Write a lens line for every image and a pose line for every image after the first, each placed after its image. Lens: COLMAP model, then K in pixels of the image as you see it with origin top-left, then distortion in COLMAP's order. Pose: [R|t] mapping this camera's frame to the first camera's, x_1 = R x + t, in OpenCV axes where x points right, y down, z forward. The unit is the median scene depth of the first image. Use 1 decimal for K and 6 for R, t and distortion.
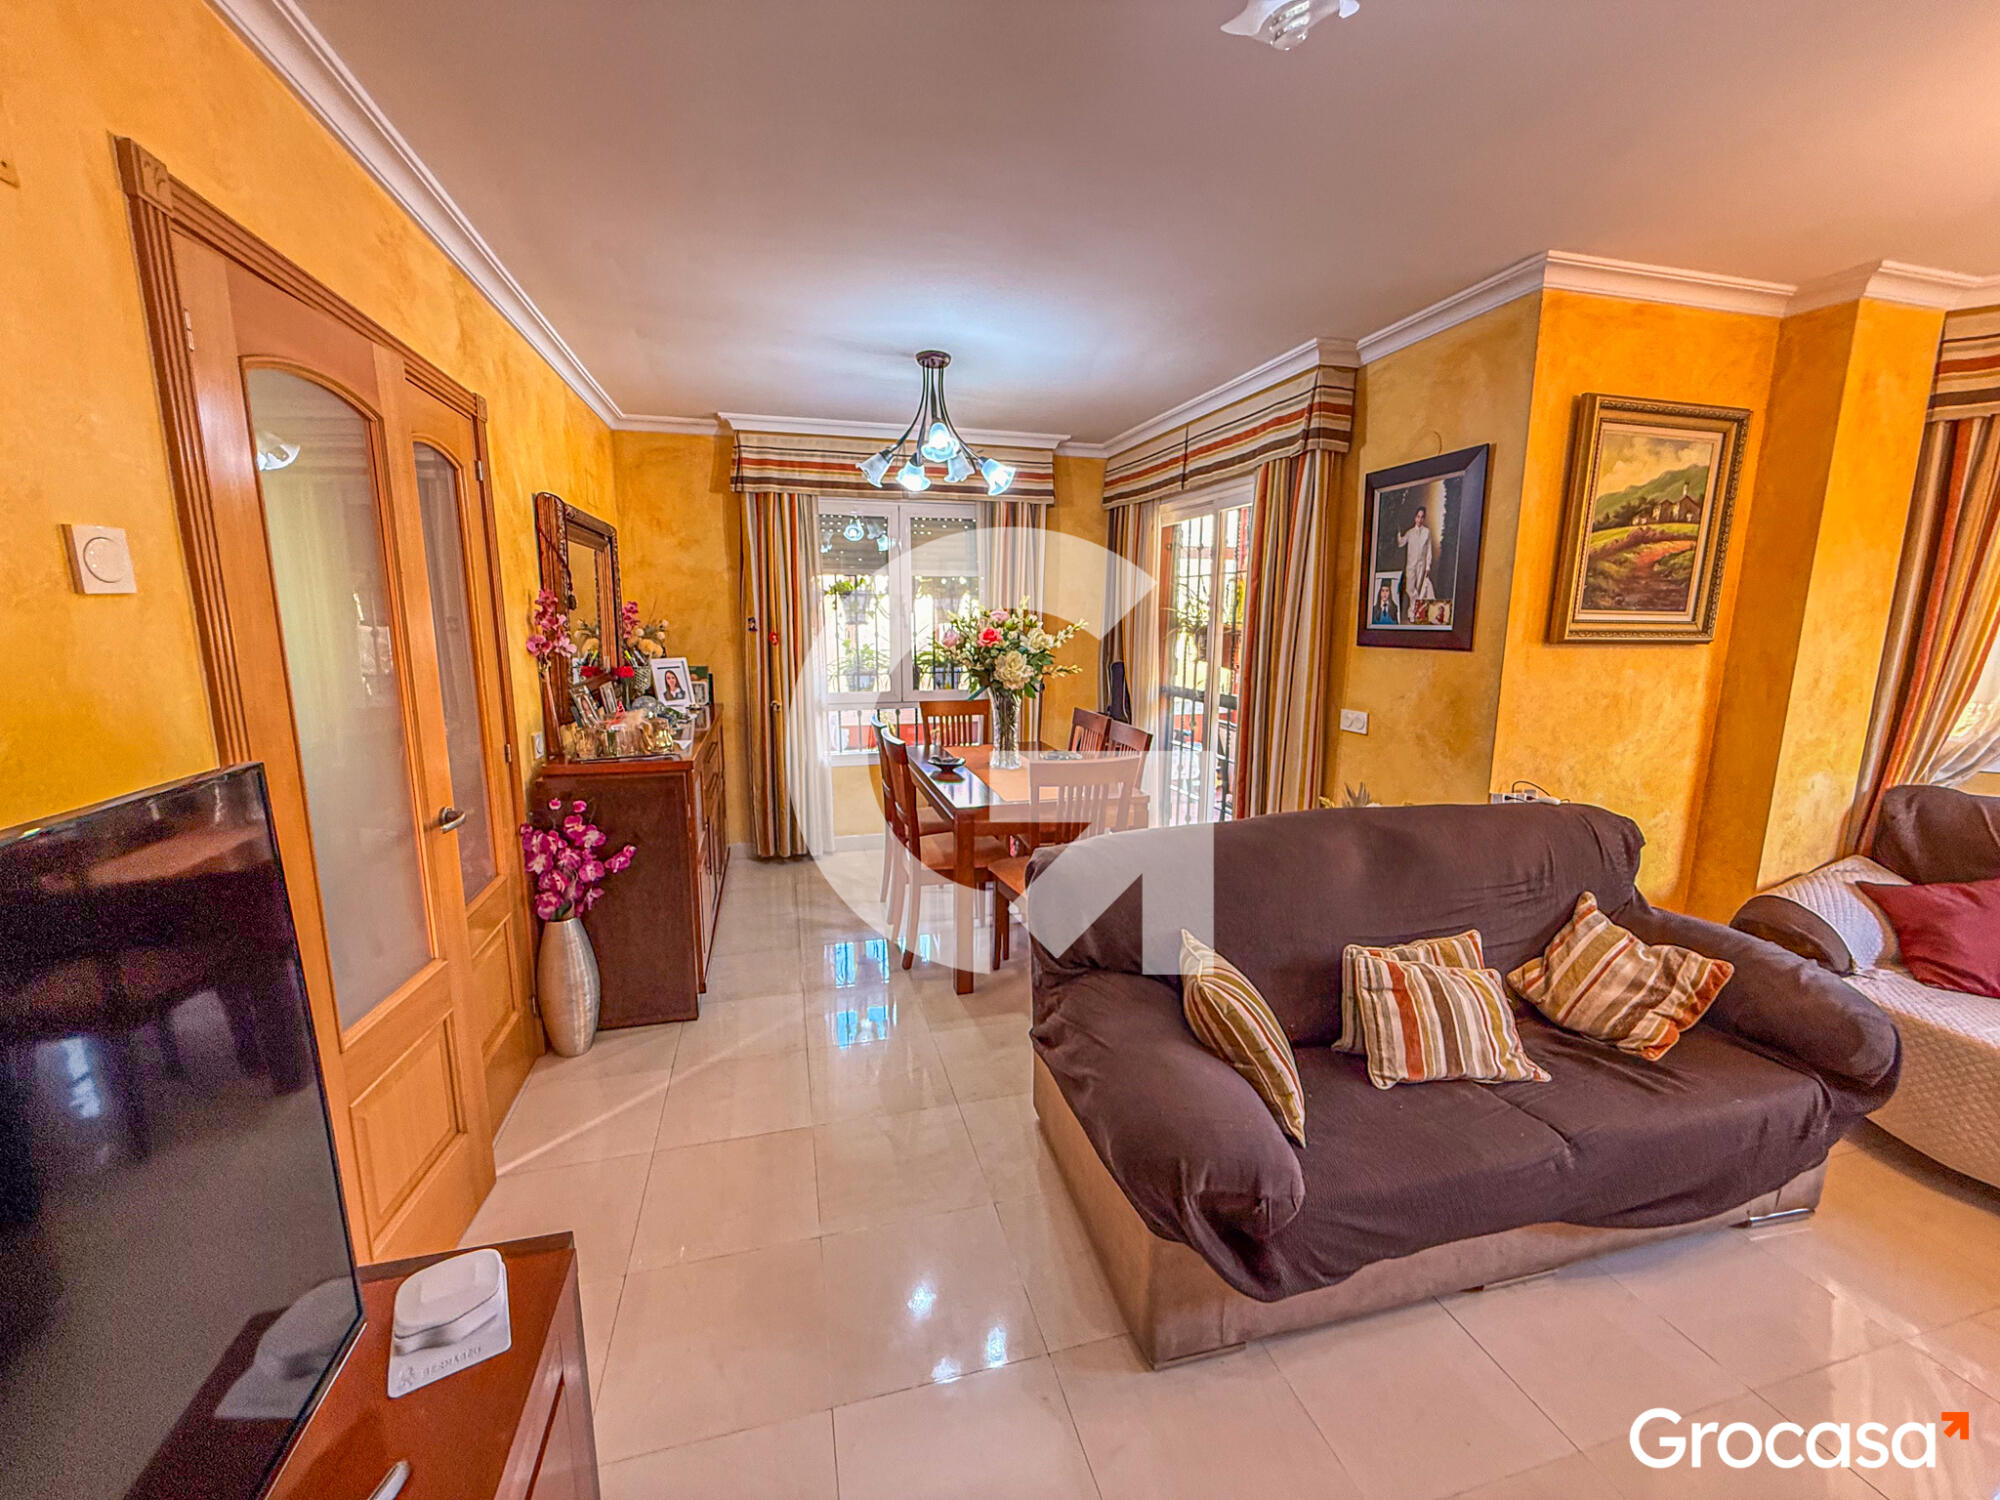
lens RADIAL K [[796.1, 0, 993.0], [0, 796.1, 749.3], [0, 0, 1]] dist [0.000708, -0.000611]
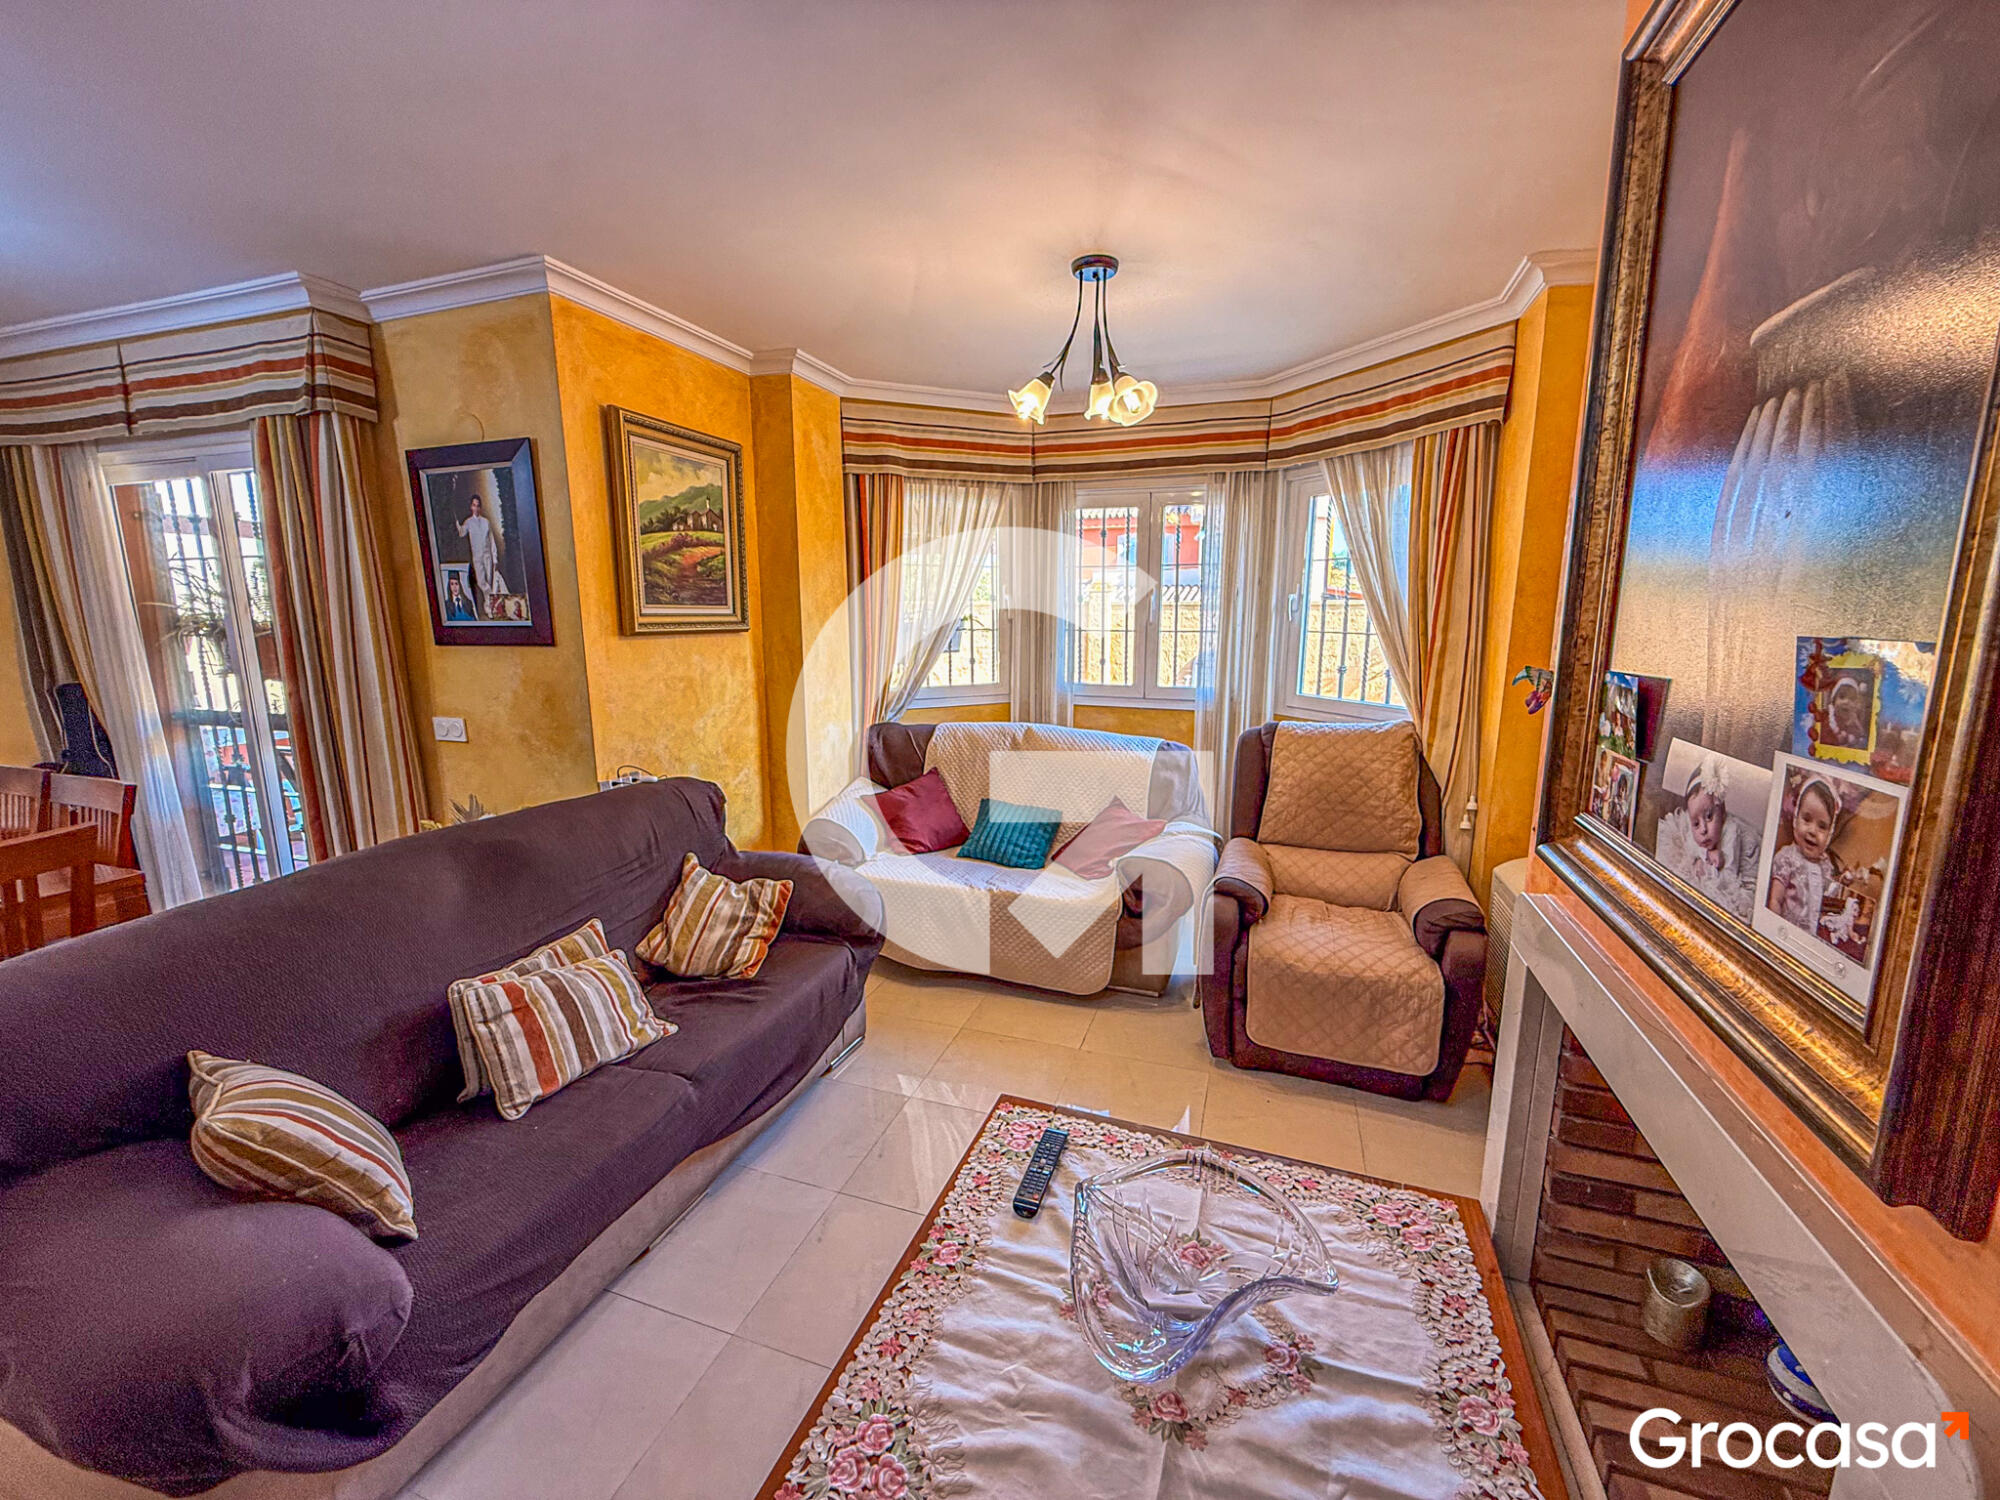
lens RADIAL K [[796.1, 0, 999.1], [0, 796.1, 749.7], [0, 0, 1]] dist [0.000708, -0.000611]
pose [[0.563385, -0.151737, 0.812141, 0.090119], [0.143861, 0.985990, 0.084422, 0.001065], [-0.813573, 0.069274, 0.577321, -0.025496]]
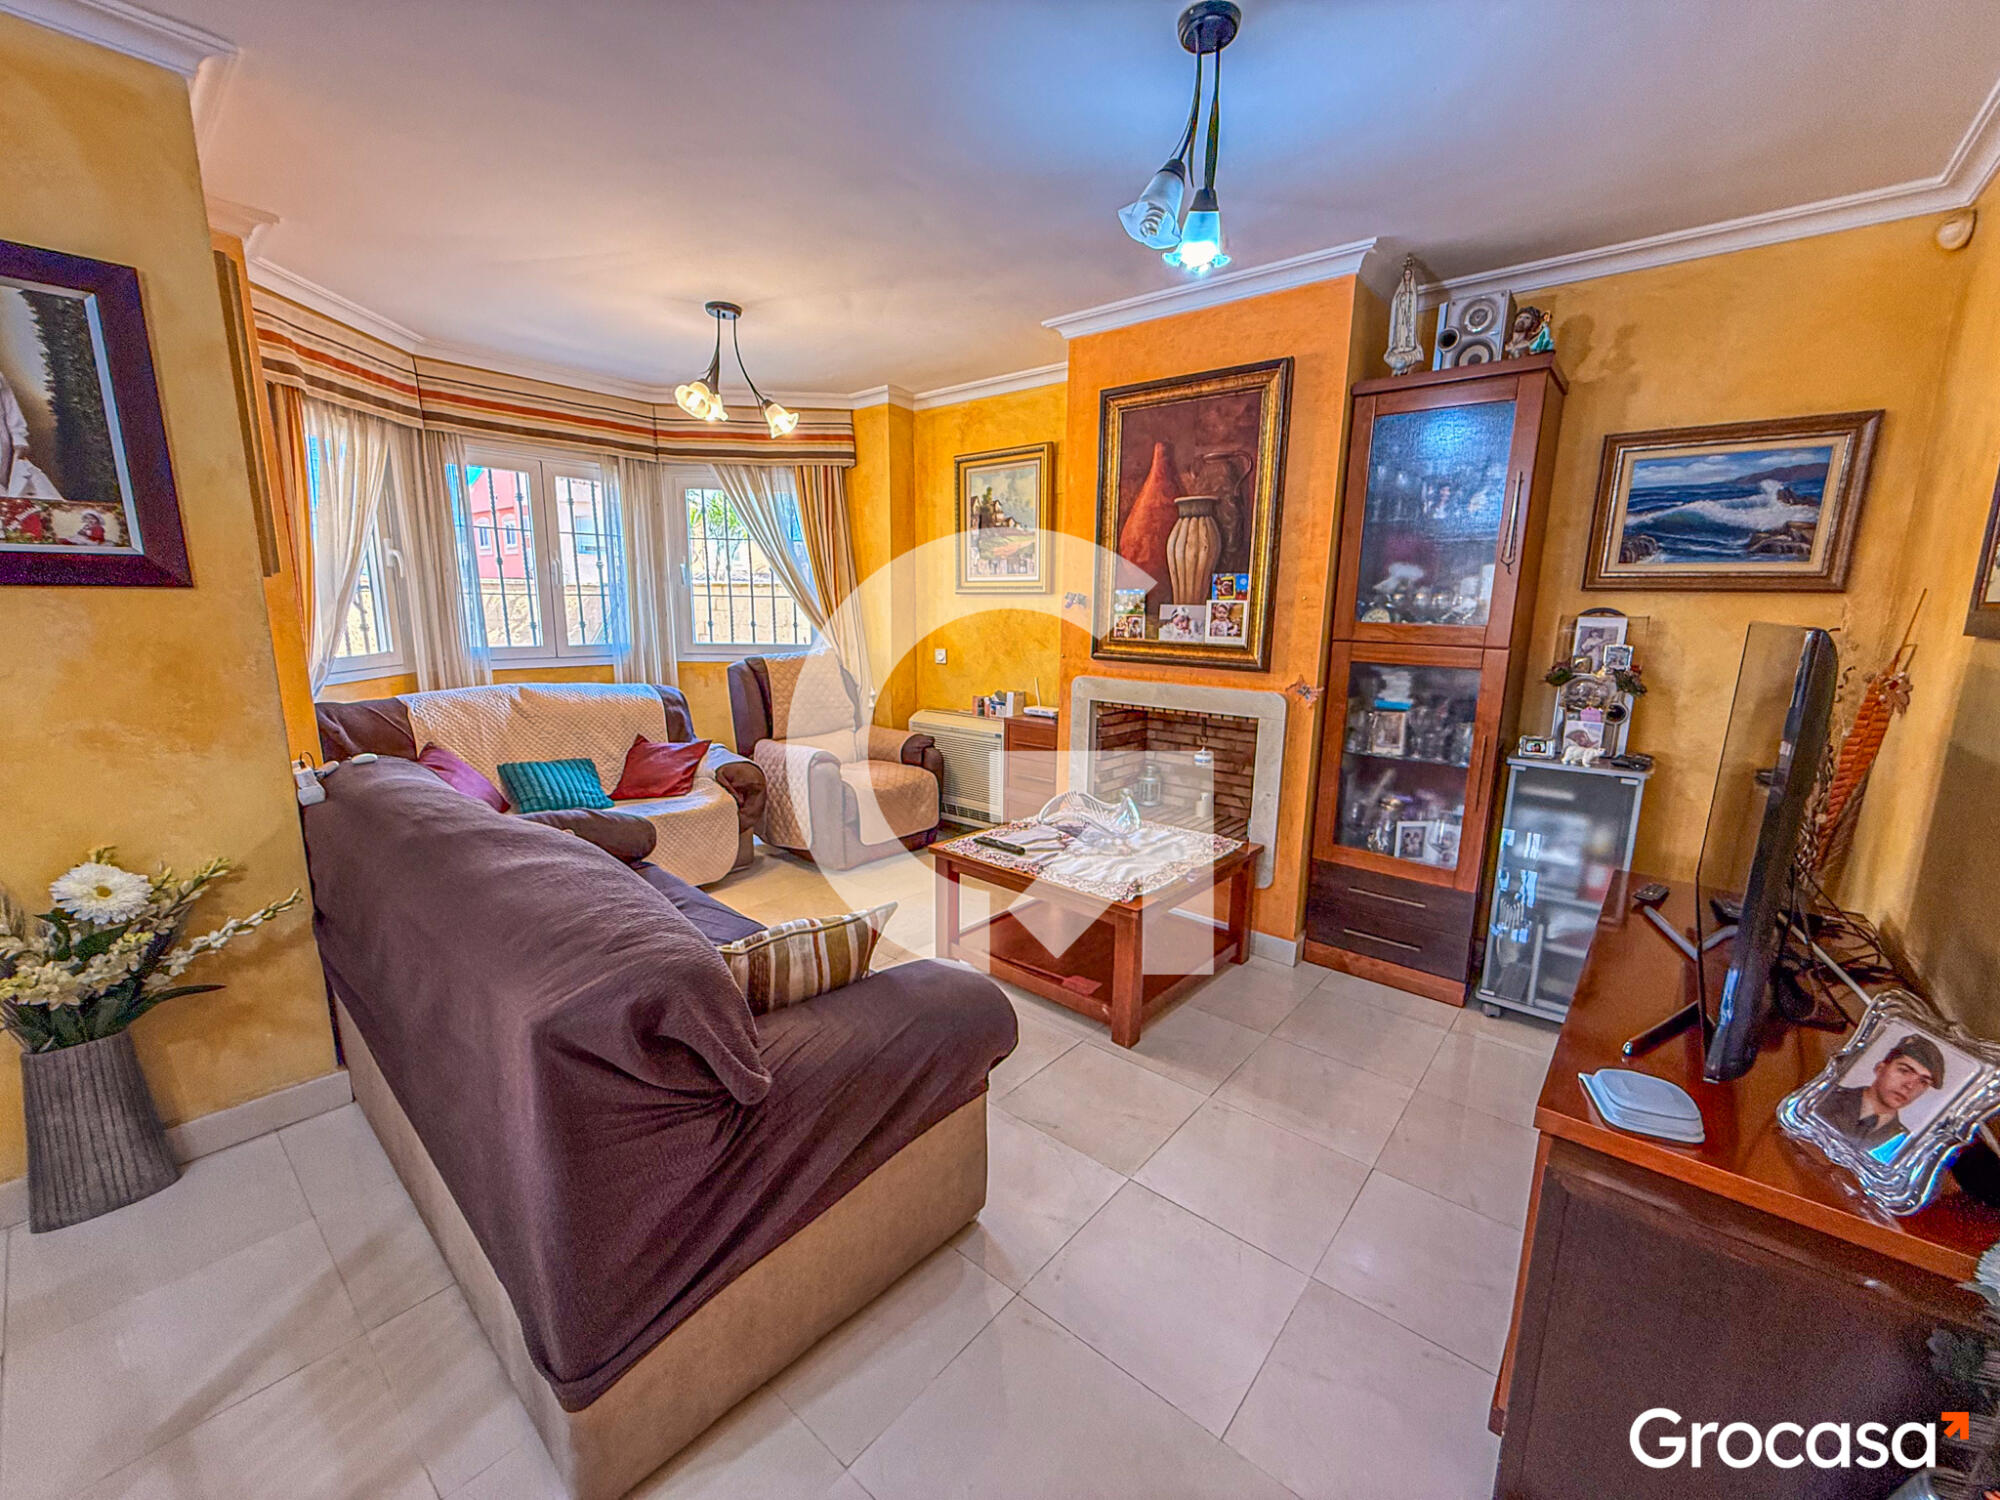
lens RADIAL K [[796.1, 0, 991.2], [0, 796.1, 744.3], [0, 0, 1]] dist [0.000708, -0.000611]
pose [[-0.559183, -0.160810, 0.813299, -0.387446], [0.124656, 0.953546, 0.274247, -0.104291], [-0.819619, 0.254737, -0.513160, 0.887287]]
